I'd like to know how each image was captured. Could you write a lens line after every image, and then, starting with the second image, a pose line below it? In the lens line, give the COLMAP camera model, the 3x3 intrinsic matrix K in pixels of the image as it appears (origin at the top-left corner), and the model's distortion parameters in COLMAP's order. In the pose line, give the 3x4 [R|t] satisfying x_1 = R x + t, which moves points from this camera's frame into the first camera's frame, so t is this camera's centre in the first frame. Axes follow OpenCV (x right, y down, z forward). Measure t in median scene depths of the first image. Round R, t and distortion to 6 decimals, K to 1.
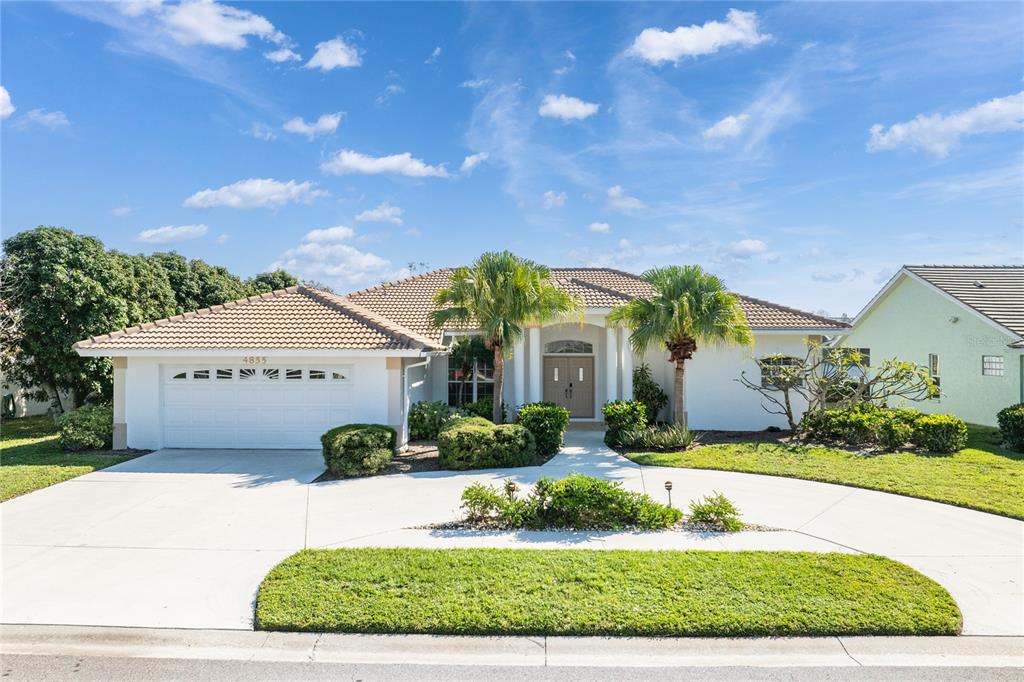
lens RADIAL K [[717.7, 0, 513.9], [0, 717.7, 349.6], [0, 0, 1]] dist [-0.040009, 0.001169]
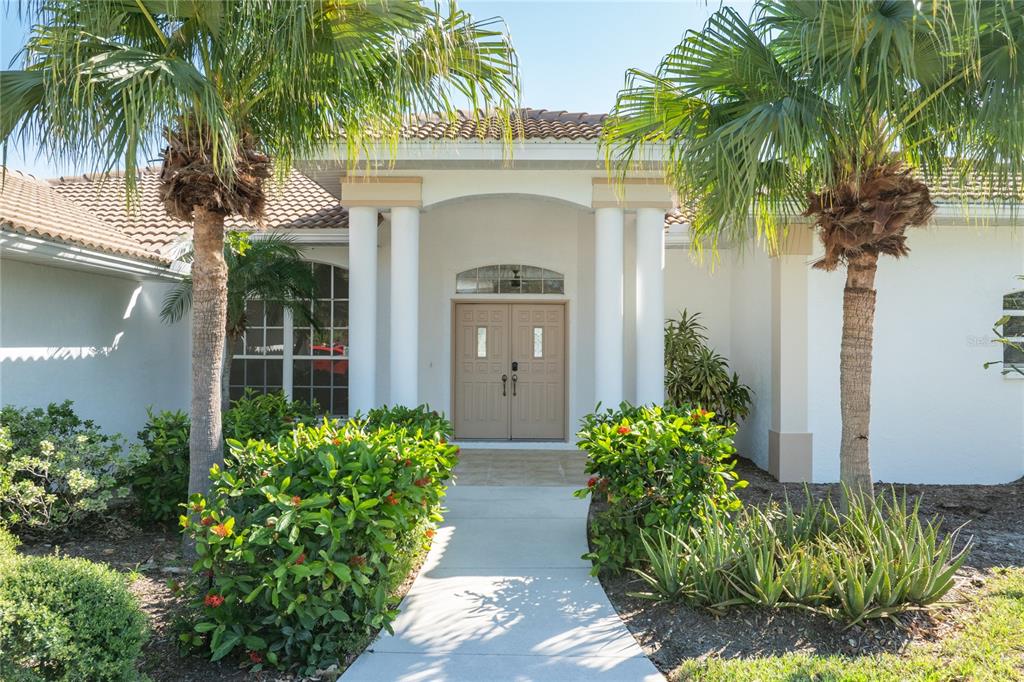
lens RADIAL K [[717.7, 0, 513.0], [0, 717.7, 340.2], [0, 0, 1]] dist [-0.040009, 0.001169]
pose [[0.999905, 0.003961, 0.013240, 0.098744], [-0.003843, 0.999953, -0.008939, 0.050536], [-0.013275, 0.008887, 0.999872, 0.760695]]
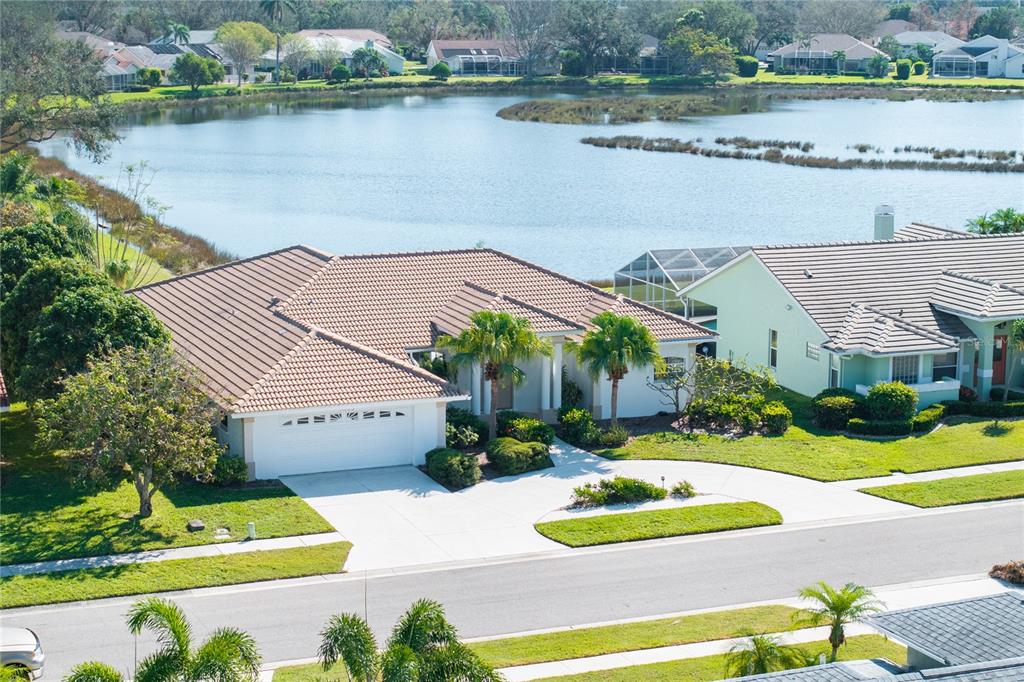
lens RADIAL K [[2000.8, 0, 516.5], [0, 2000.8, 339.6], [0, 0, 1]] dist [-0.087493, 0.000000]
pose [[0.915508, -0.068401, 0.396443, -1.564102], [-0.000982, 0.985057, 0.172224, -0.771627], [-0.402300, -0.158062, 0.901760, -2.560343]]
